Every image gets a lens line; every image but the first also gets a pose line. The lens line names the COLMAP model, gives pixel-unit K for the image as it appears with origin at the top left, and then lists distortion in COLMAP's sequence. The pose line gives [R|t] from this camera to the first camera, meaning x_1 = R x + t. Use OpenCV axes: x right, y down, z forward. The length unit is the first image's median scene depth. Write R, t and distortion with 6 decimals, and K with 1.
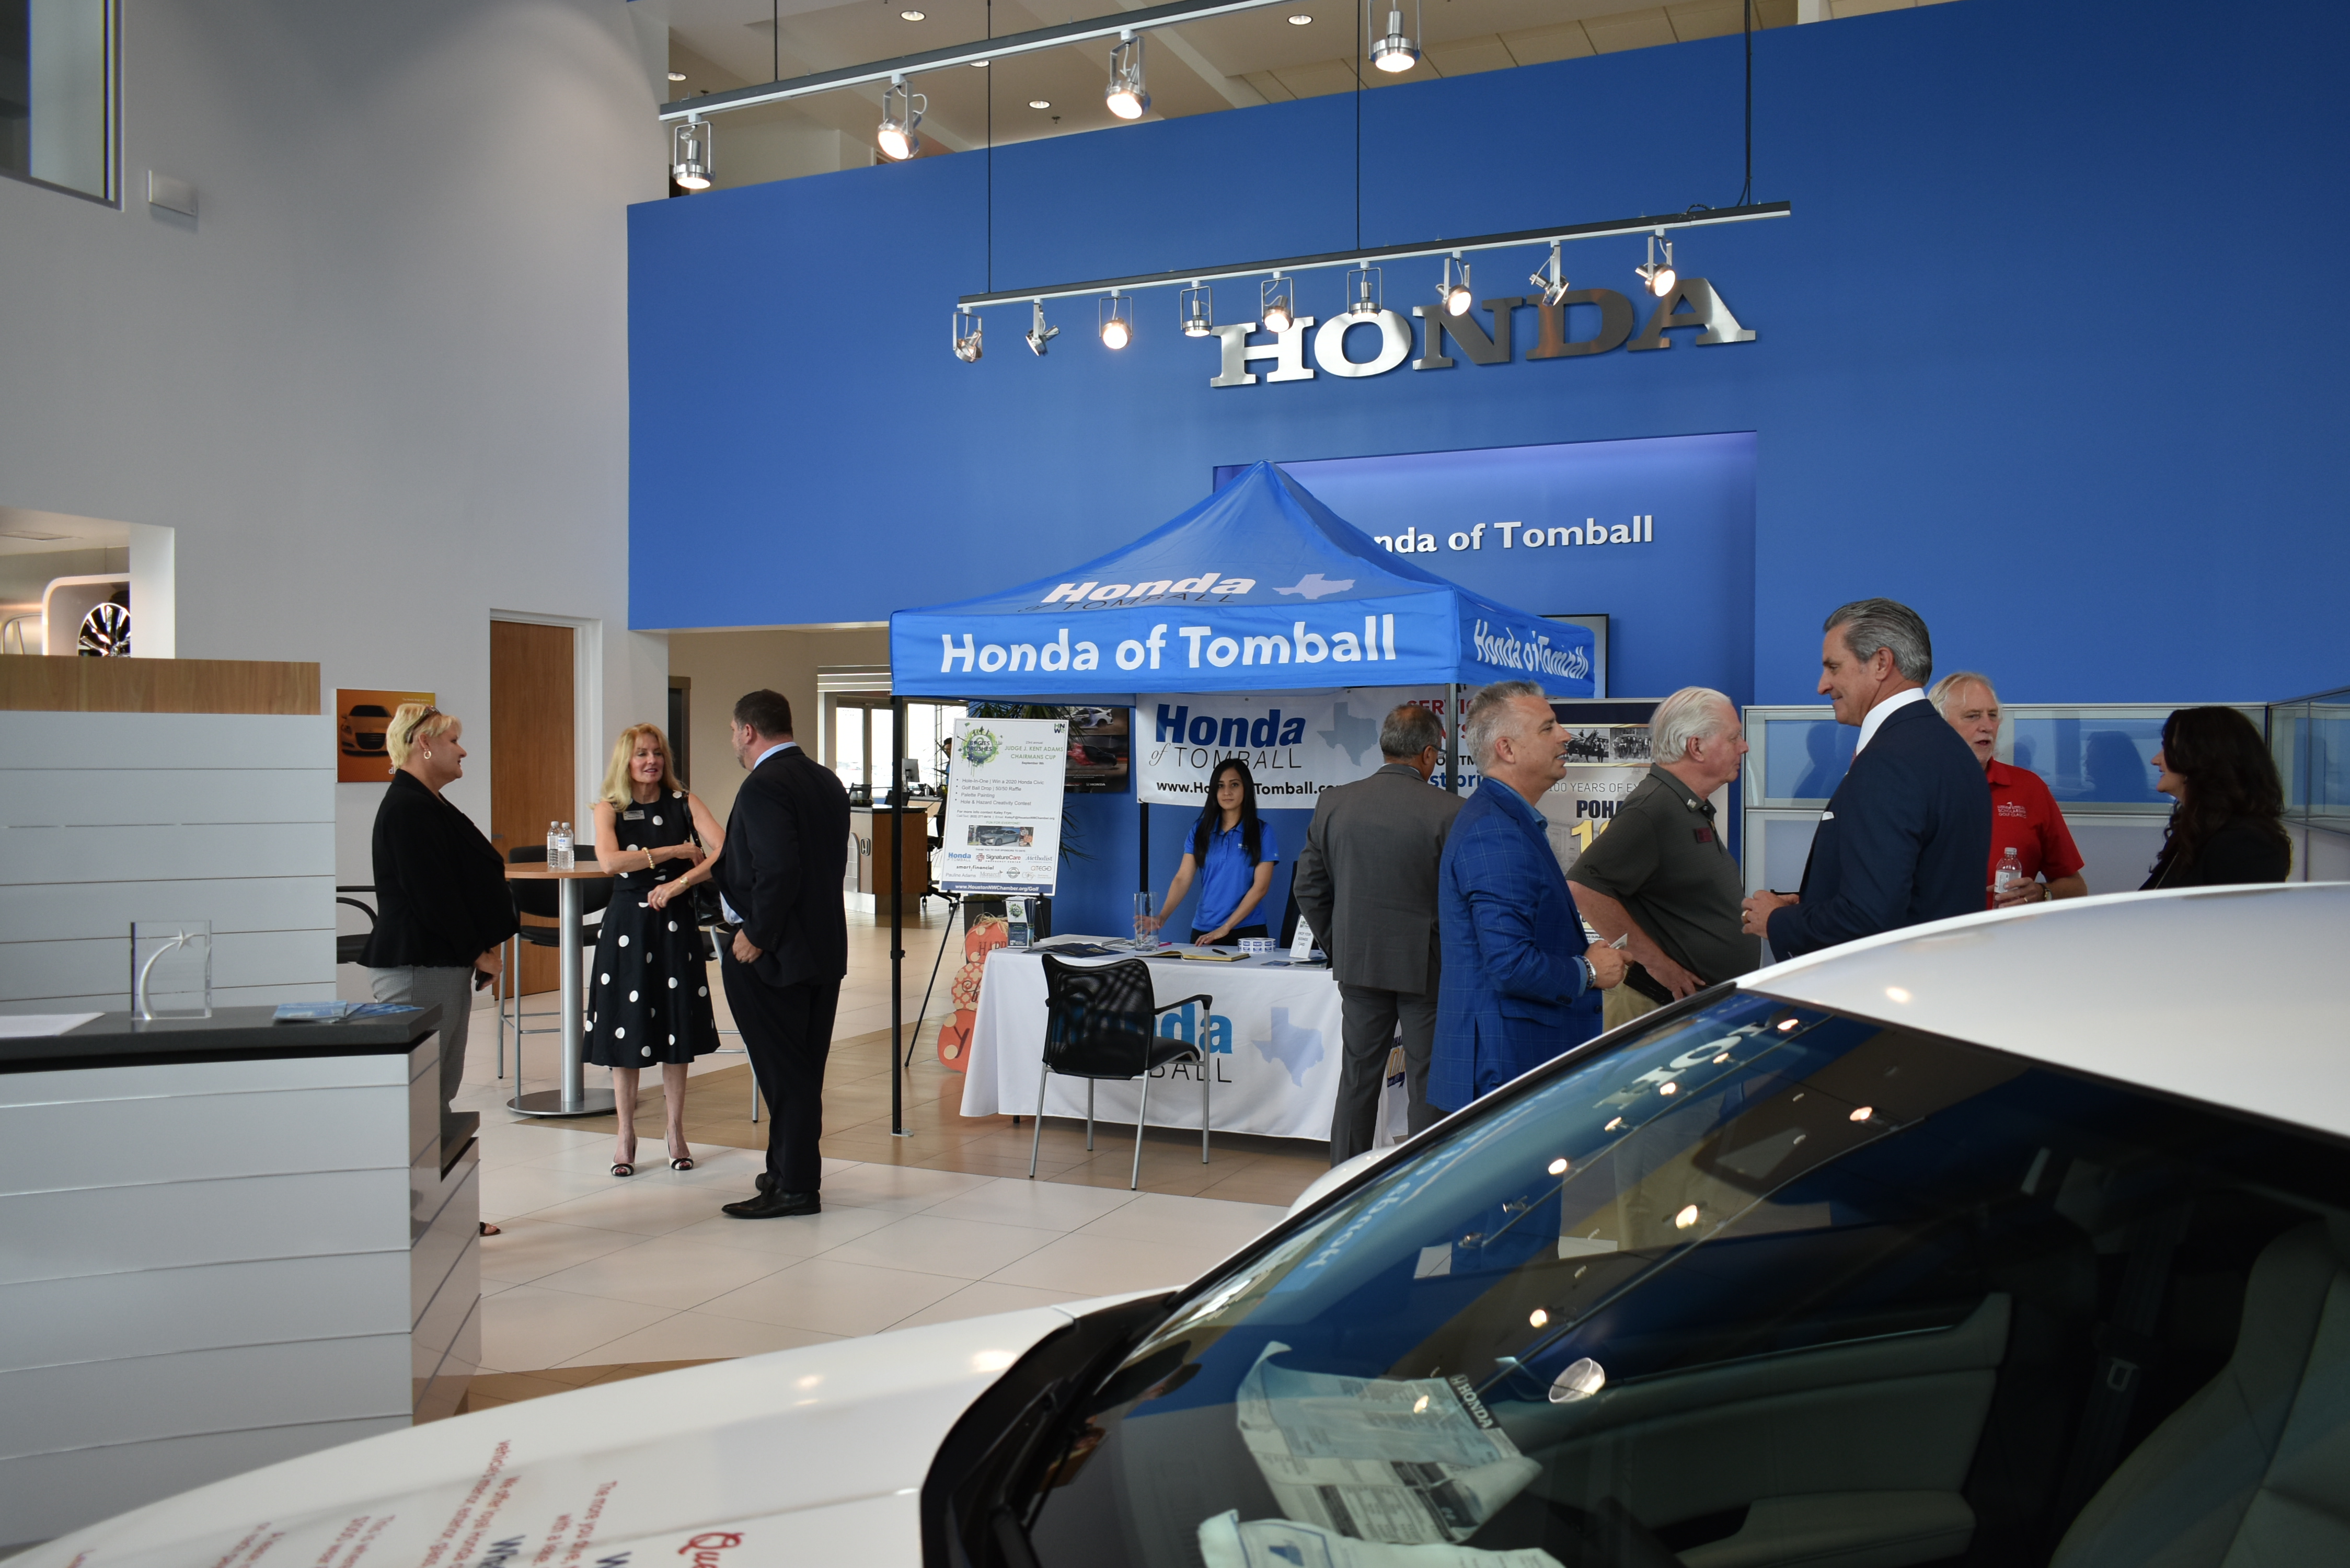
lens RADIAL K [[1799.3, 0, 1175.0], [0, 1799.3, 784.0], [0, 0, 1]] dist [-0.023808, 0.003311]
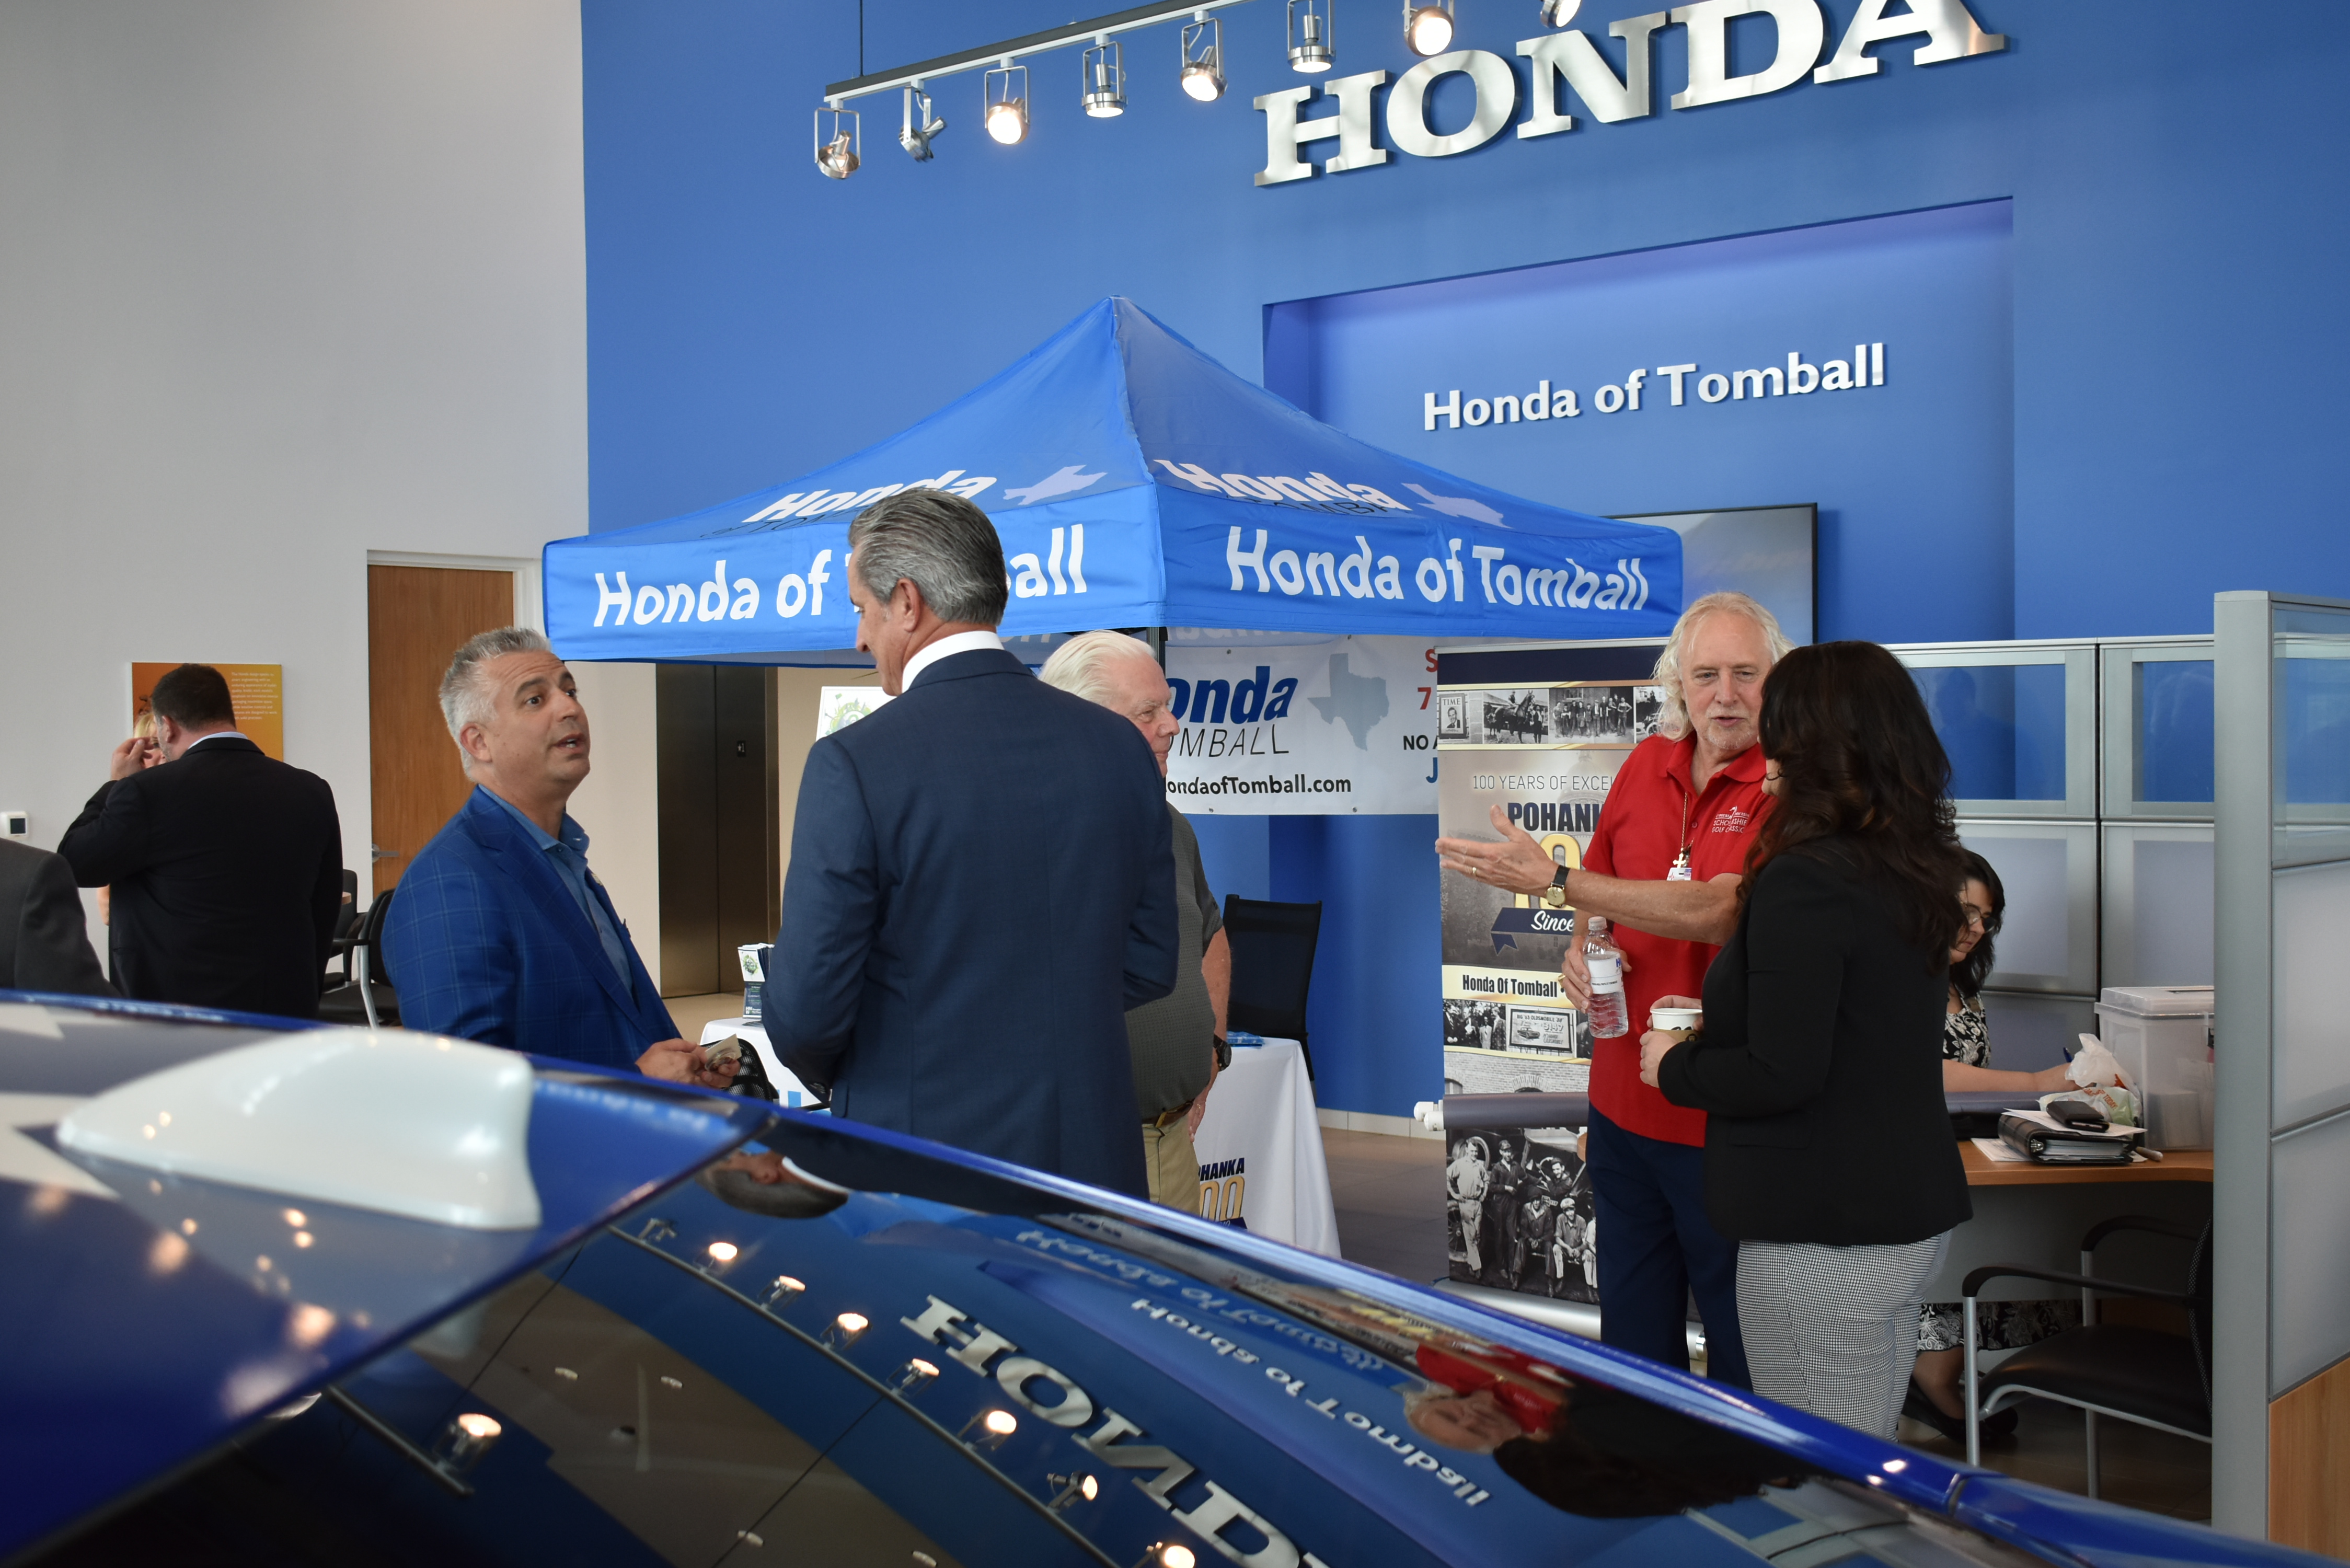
lens RADIAL K [[2607.9, 0, 1175.0], [0, 2607.9, 784.0], [0, 0, 1]] dist [0.007235, -0.402005]
pose [[0.958300, -0.007148, -0.285676, 0.372826], [0.008472, 0.999958, 0.003398, -0.001749], [0.285639, -0.005677, 0.958320, 0.080523]]
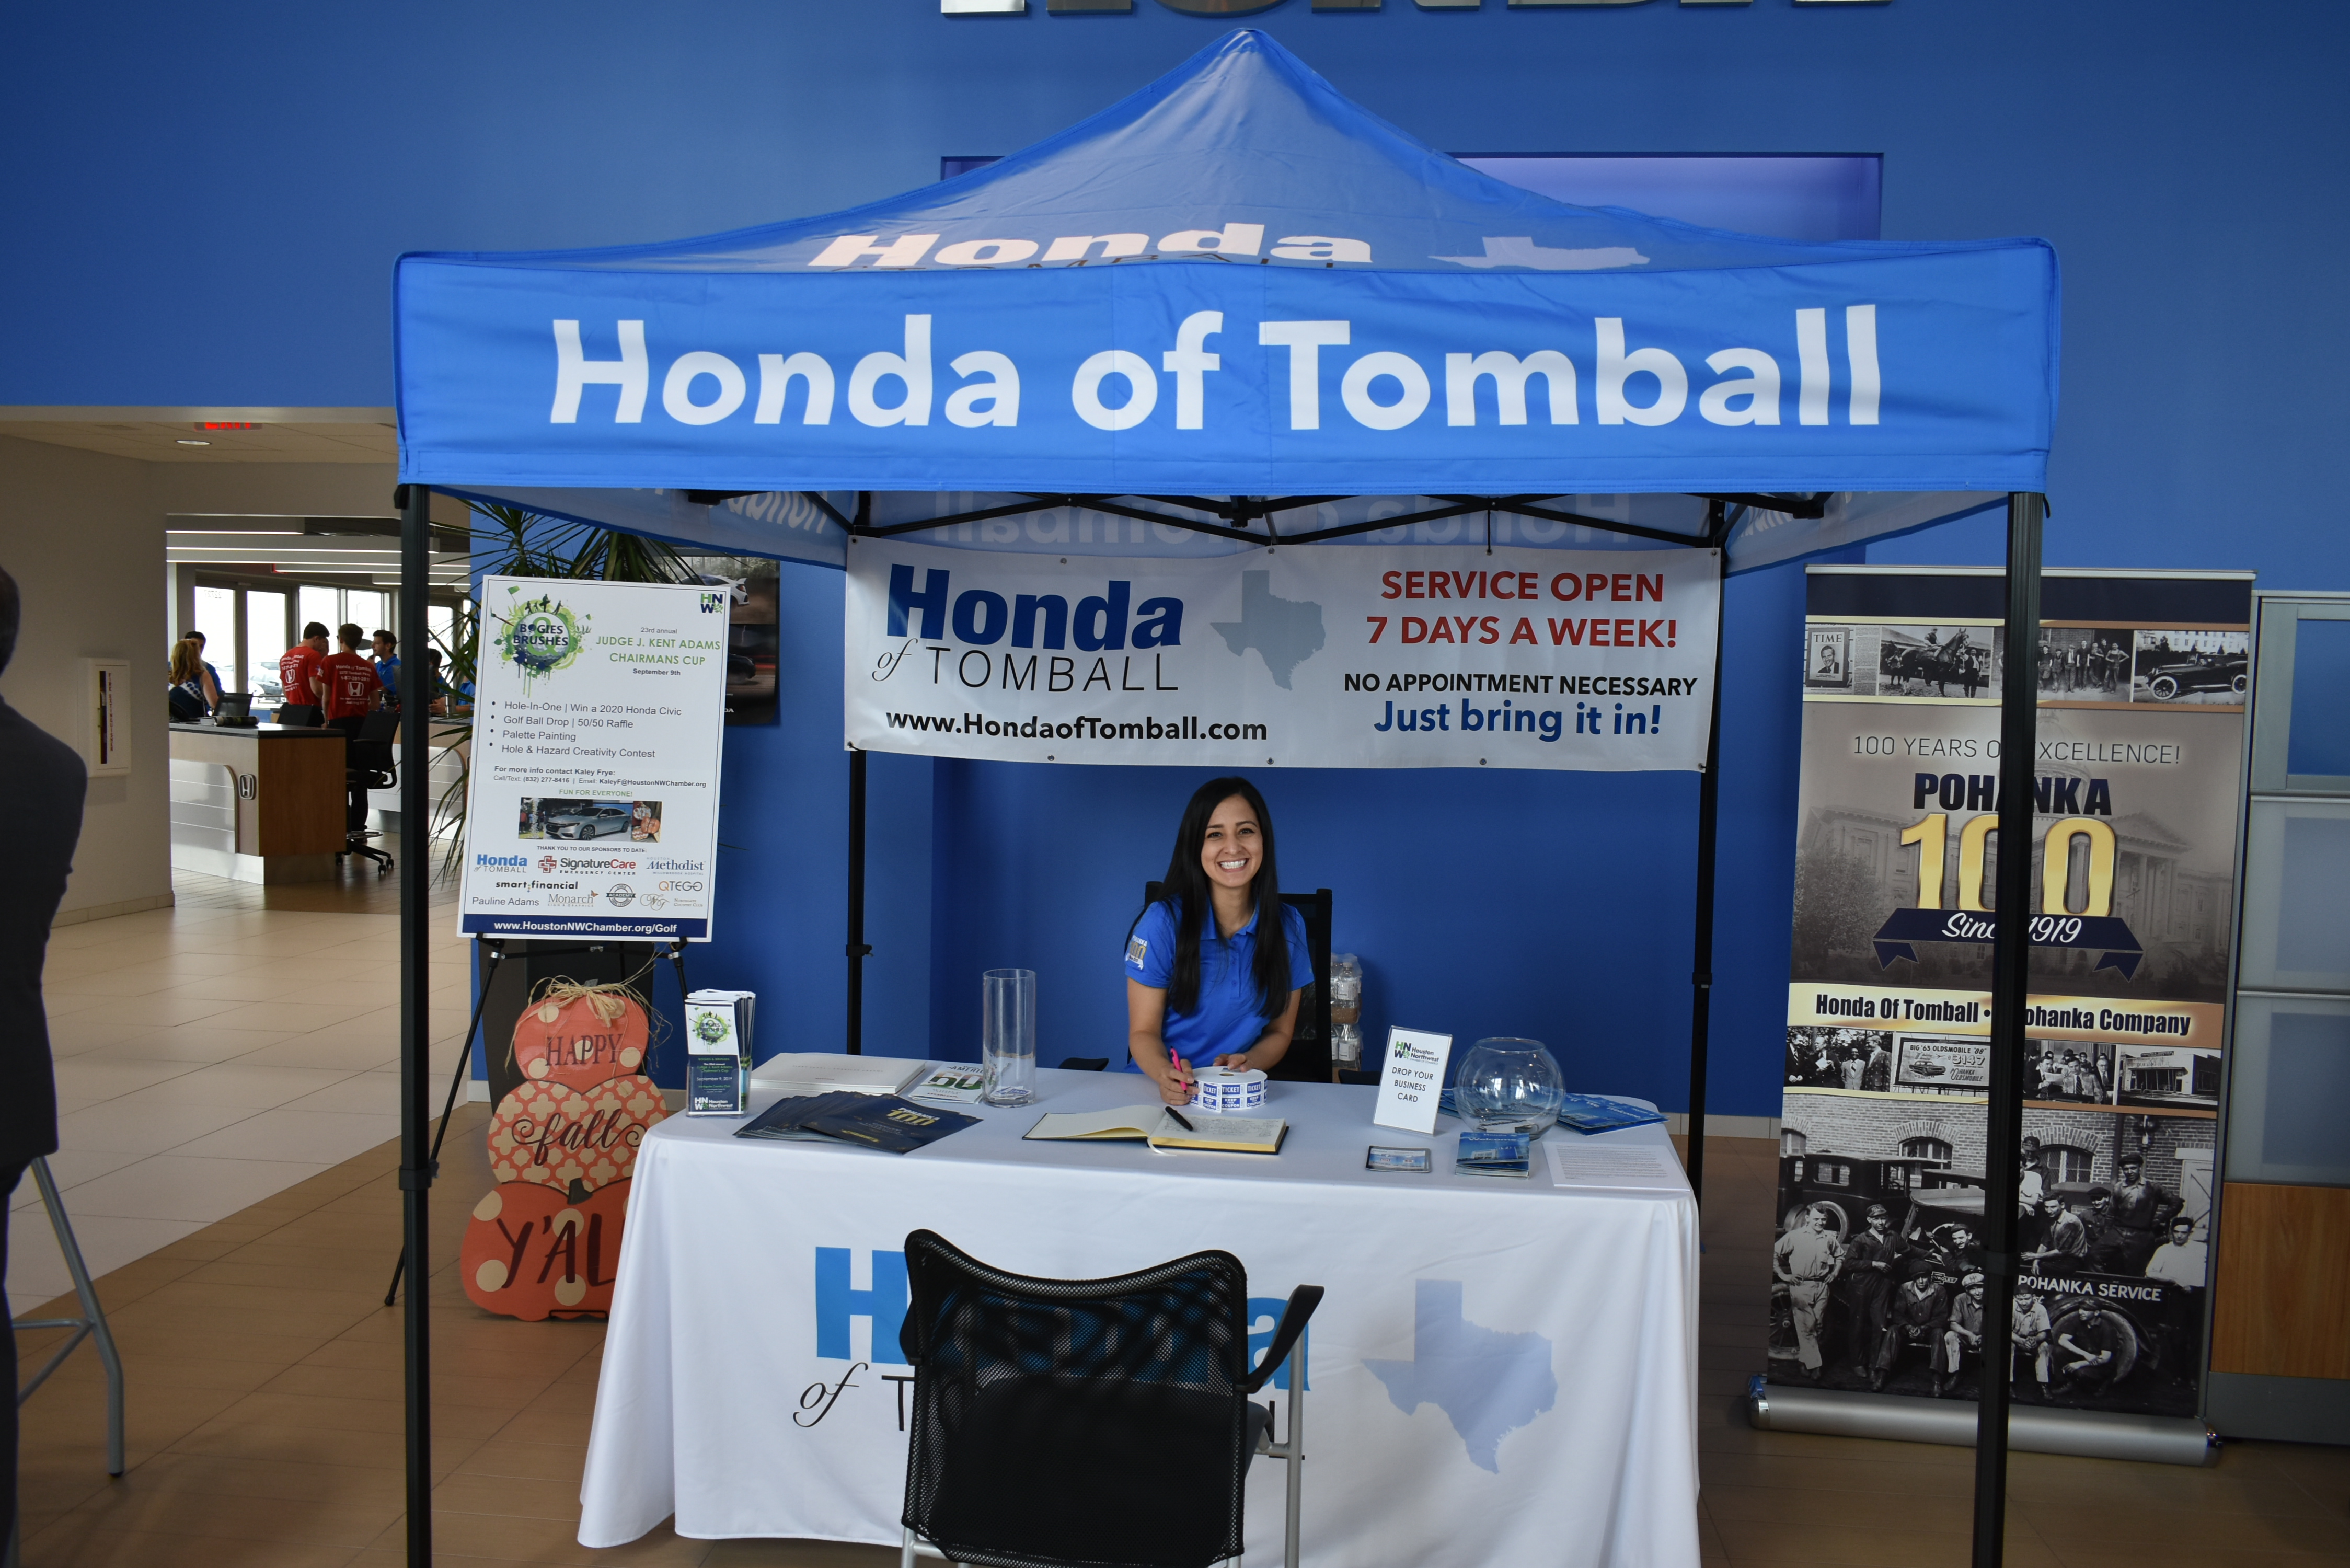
lens RADIAL K [[1799.3, 0, 1175.0], [0, 1799.3, 784.0], [0, 0, 1]] dist [-0.023808, 0.003311]
pose [[0.950199, 0.000630, 0.311642, -0.120245], [-0.015900, 0.998794, 0.046459, -0.007456], [-0.311237, -0.049101, 0.949063, 0.596312]]
